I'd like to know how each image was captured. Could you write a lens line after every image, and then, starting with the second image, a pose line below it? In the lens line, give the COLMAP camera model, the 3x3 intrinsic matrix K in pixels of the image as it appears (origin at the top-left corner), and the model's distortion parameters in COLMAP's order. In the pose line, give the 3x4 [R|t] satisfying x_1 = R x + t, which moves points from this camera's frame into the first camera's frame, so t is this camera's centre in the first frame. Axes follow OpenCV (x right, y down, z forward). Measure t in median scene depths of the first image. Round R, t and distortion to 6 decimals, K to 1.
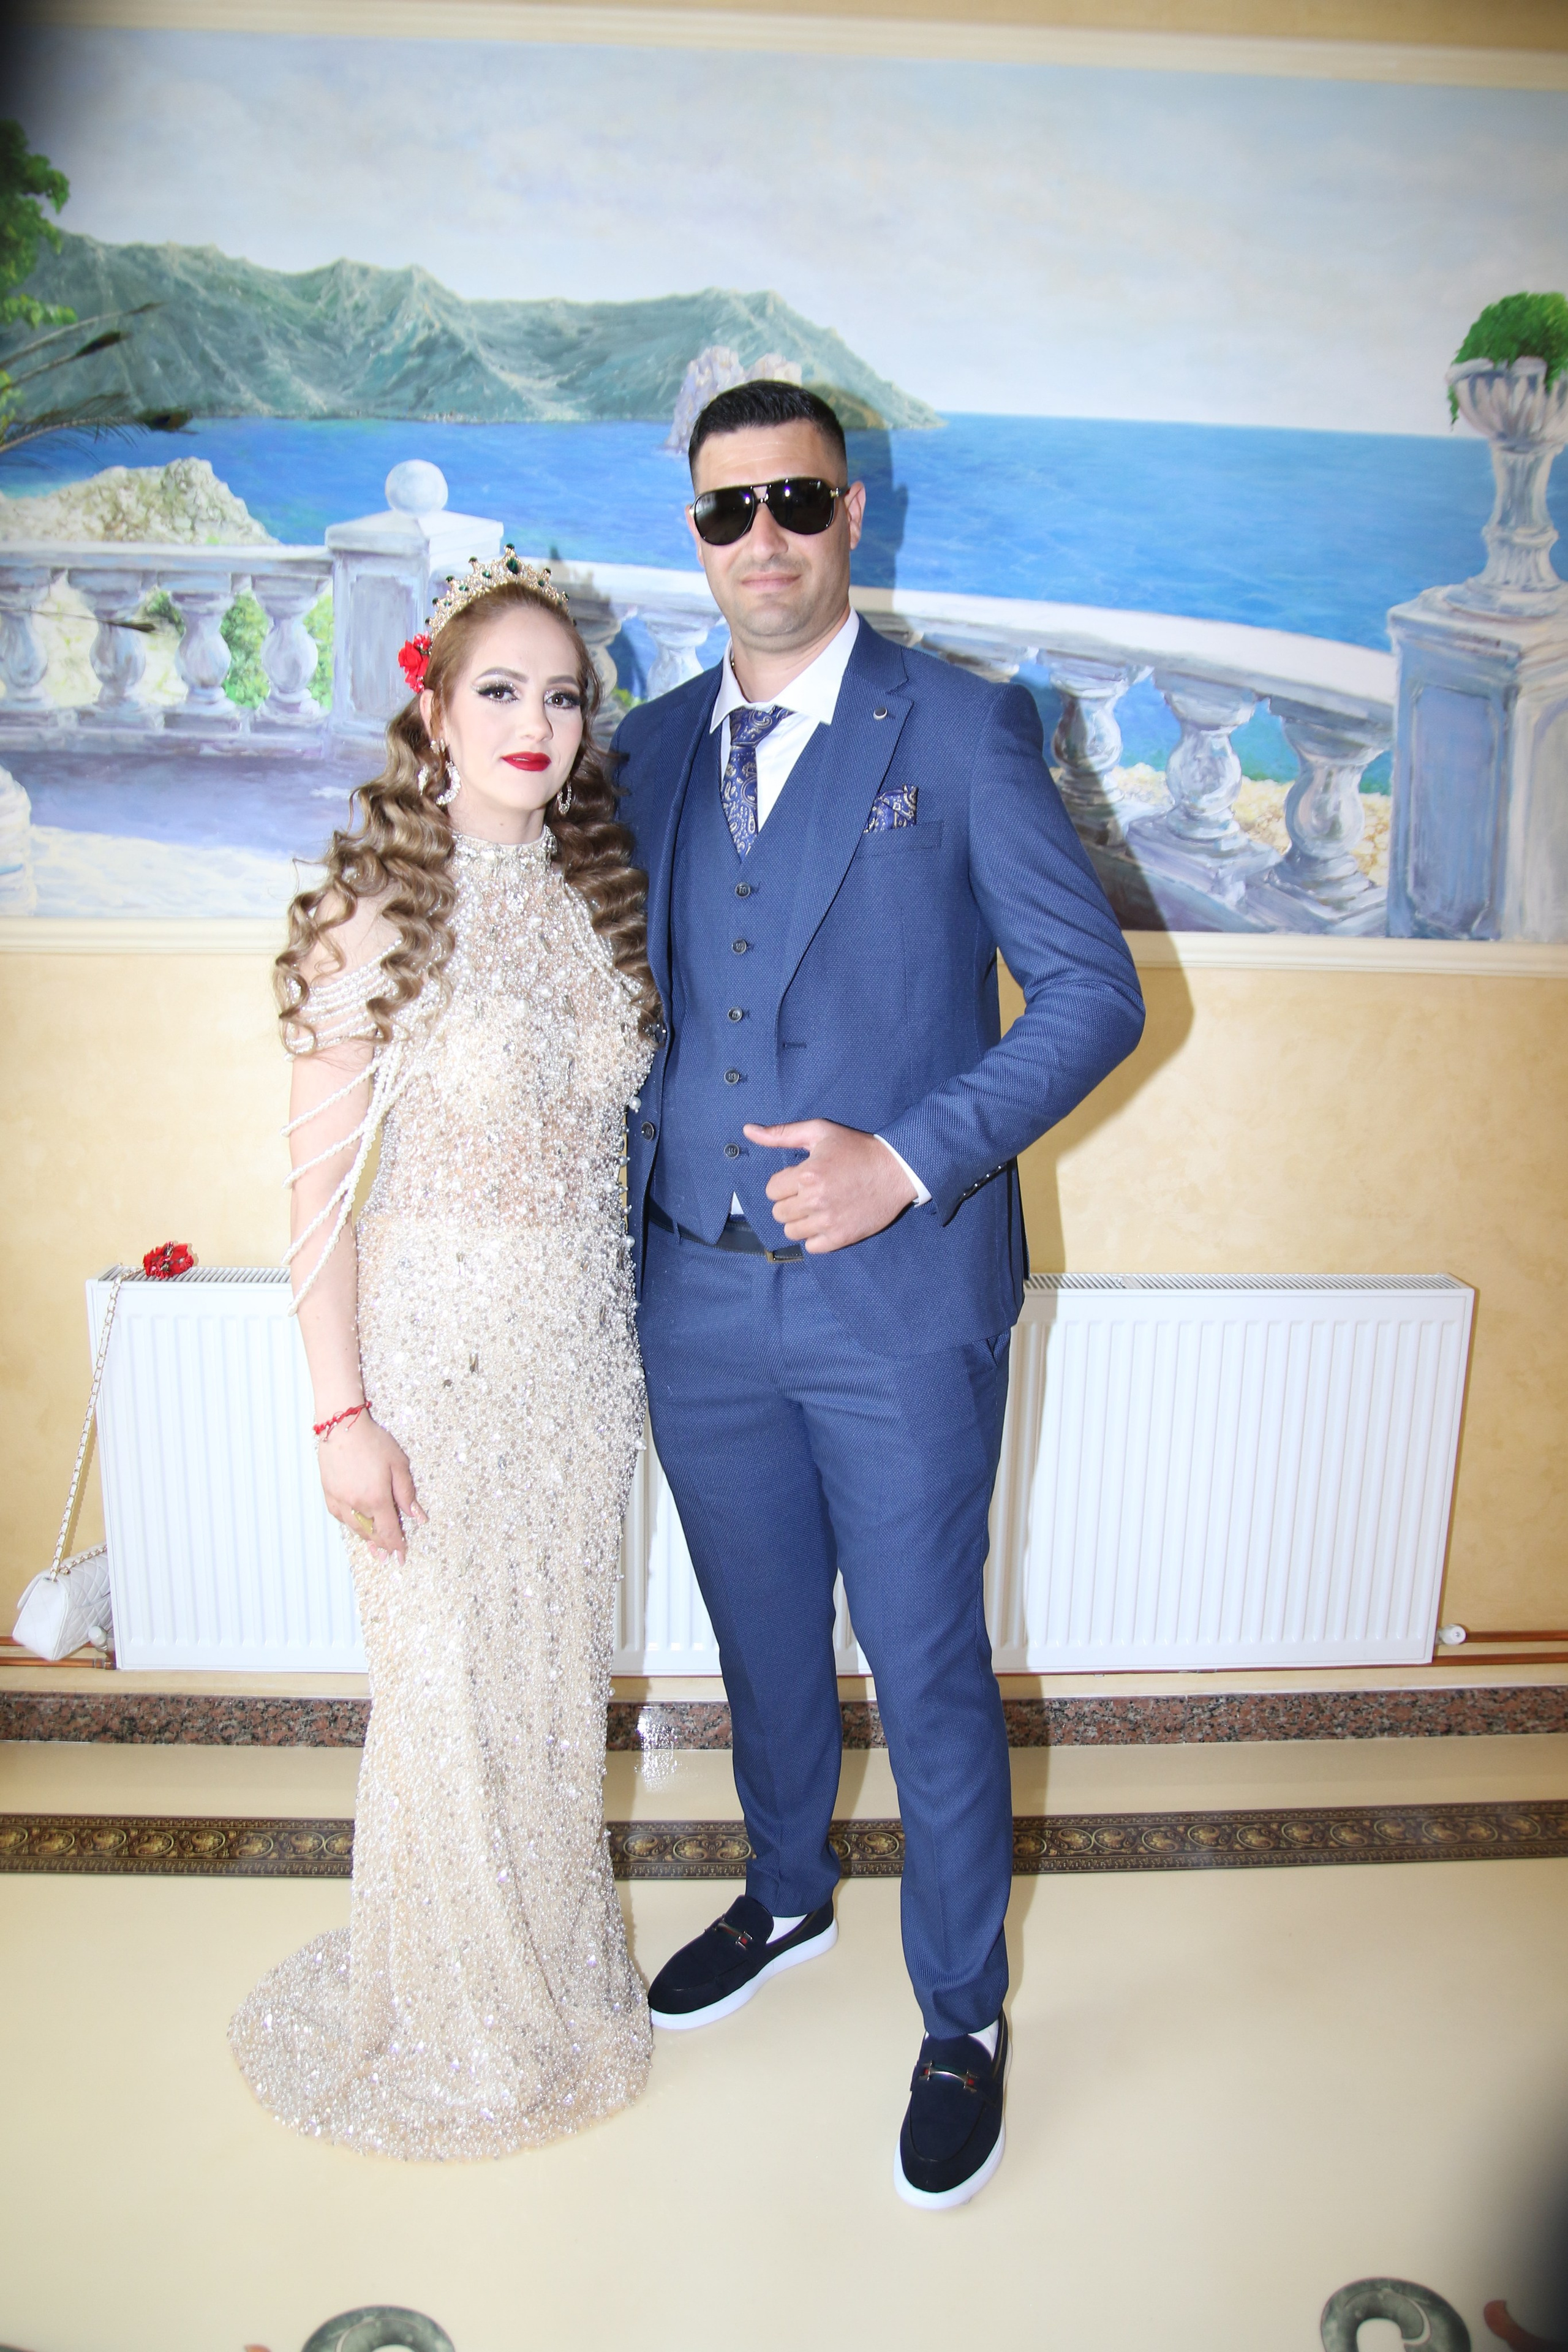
lens RADIAL K [[1731.7, 0, 799.4], [0, 1731.7, 1187.9], [0, 0, 1]] dist [-0.134826, 0.090893]
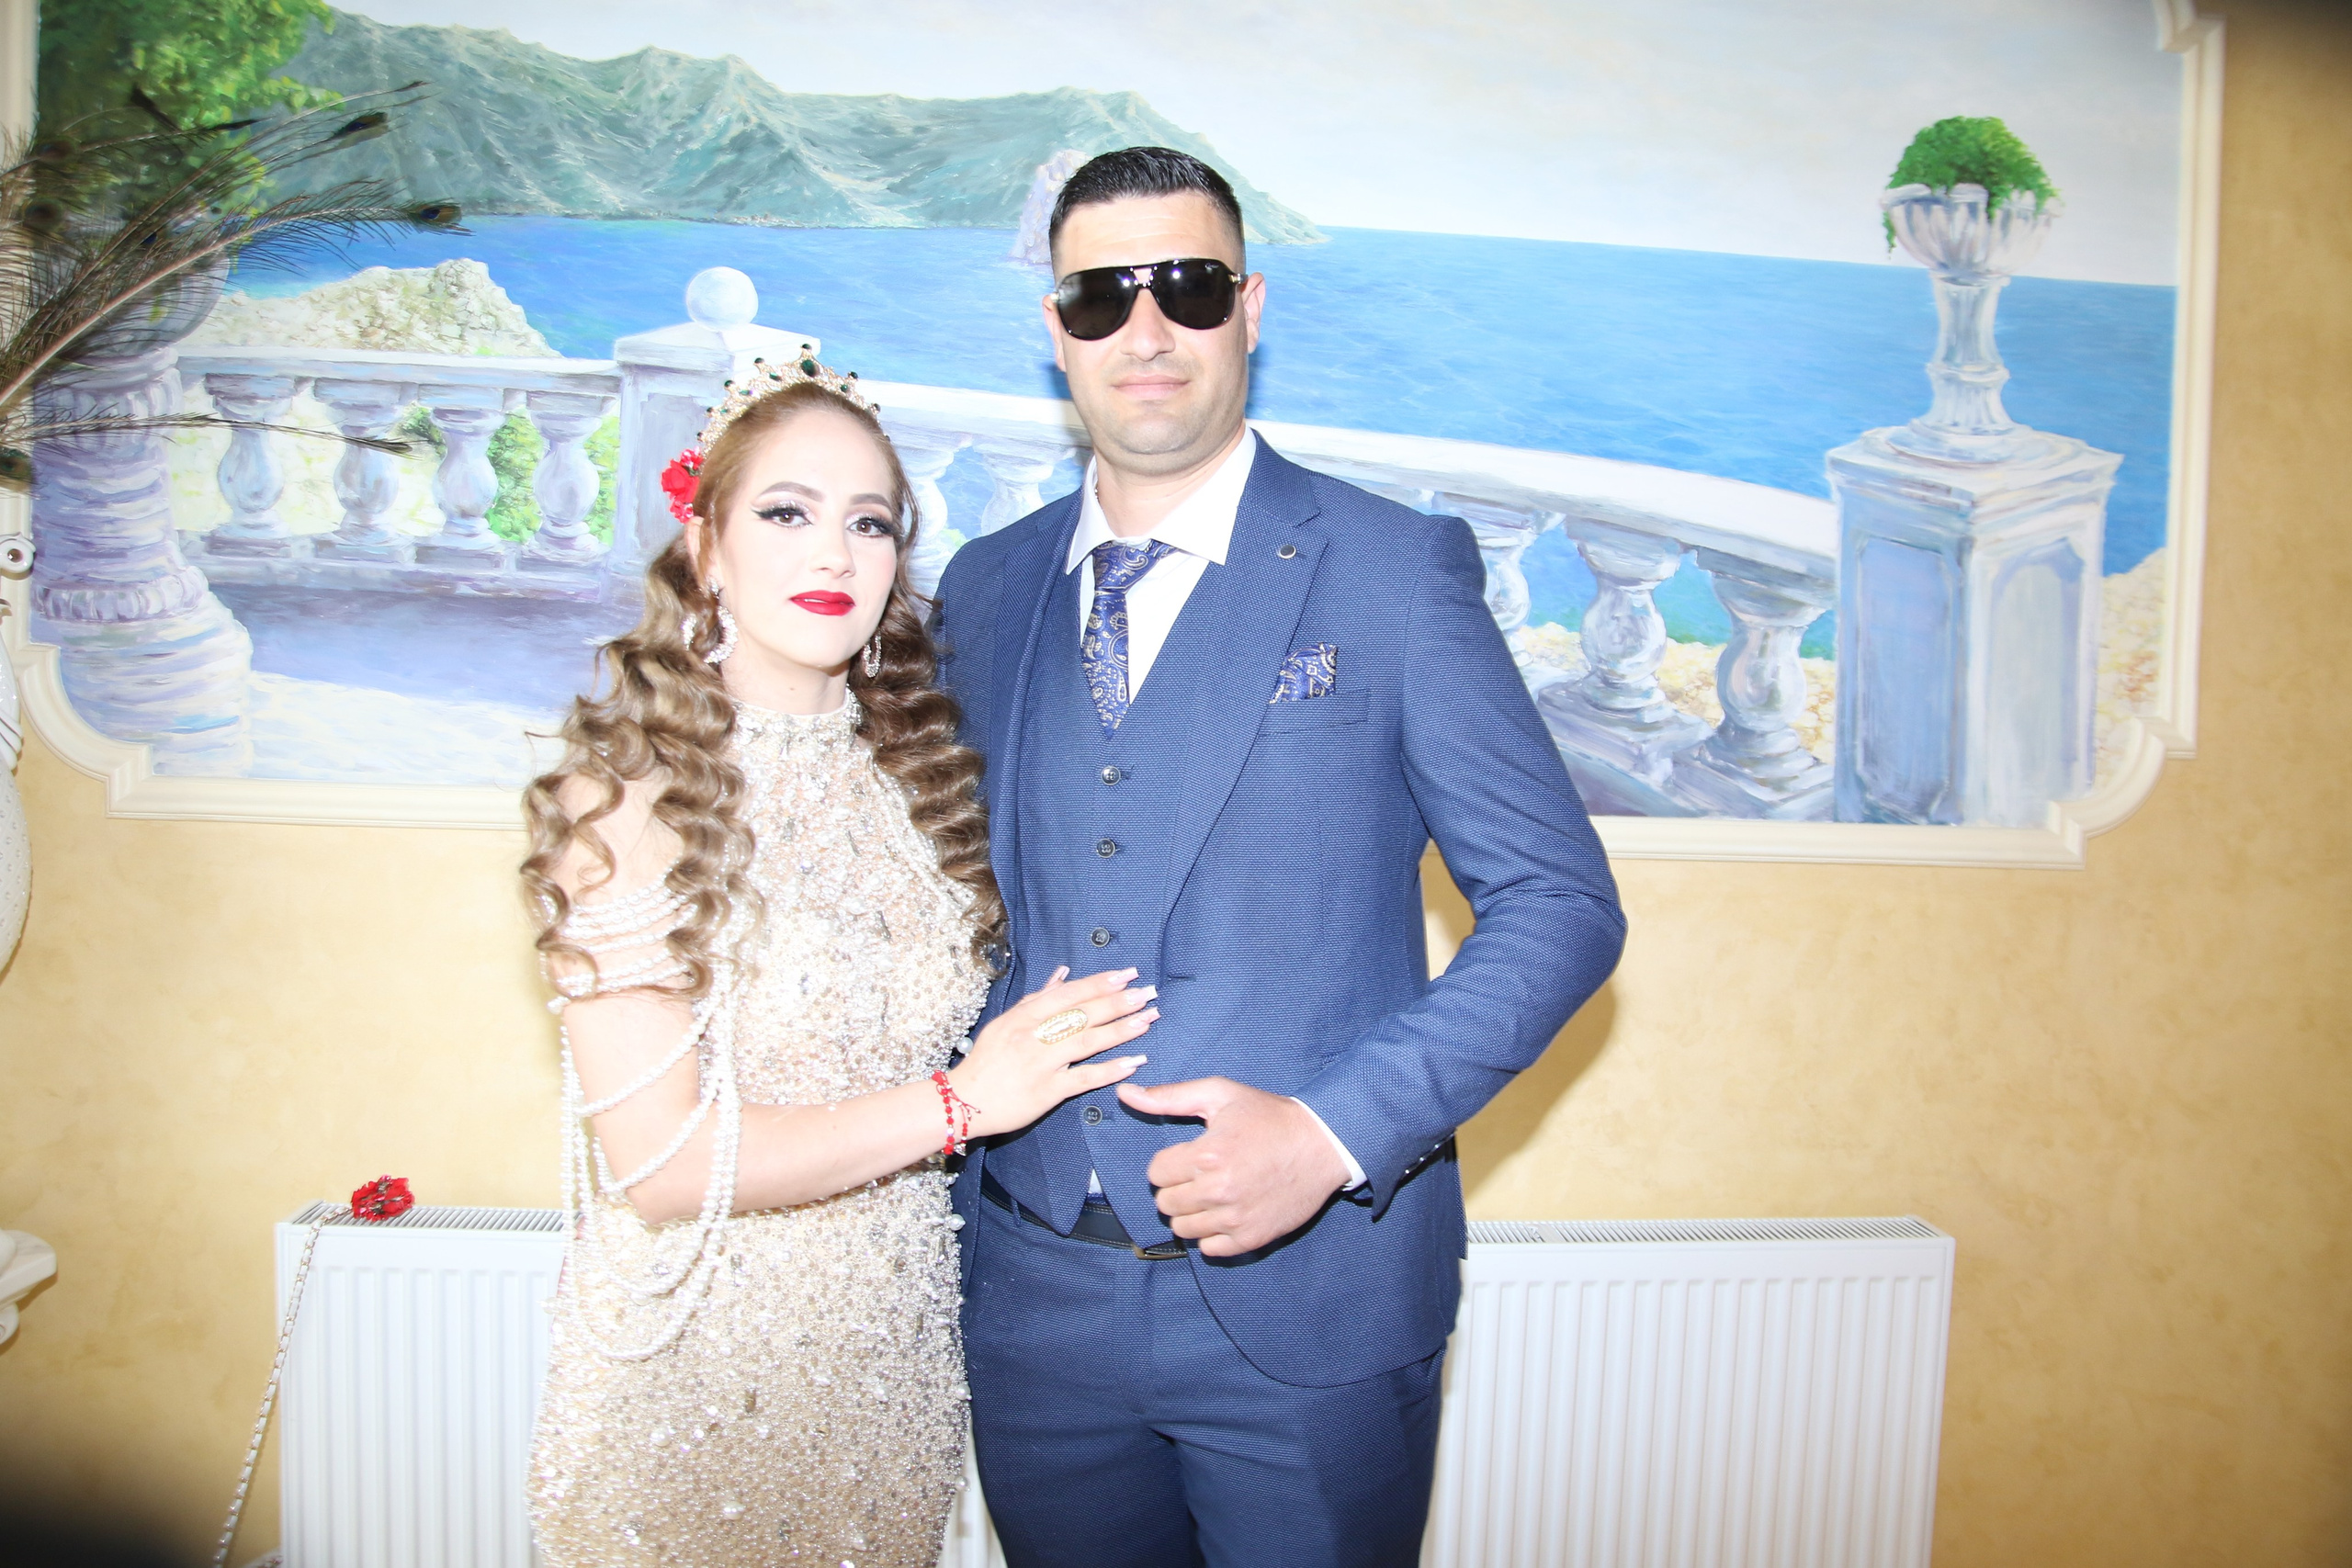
lens RADIAL K [[1731.5, 0, 1176.0], [0, 1731.5, 763.9], [0, 0, 1]] dist [-0.134826, 0.090893]
pose [[0.999533, 0.011990, 0.028116, -0.014498], [-0.007336, 0.987069, -0.160128, -0.038317], [-0.029672, 0.159847, 0.986696, 0.164718]]
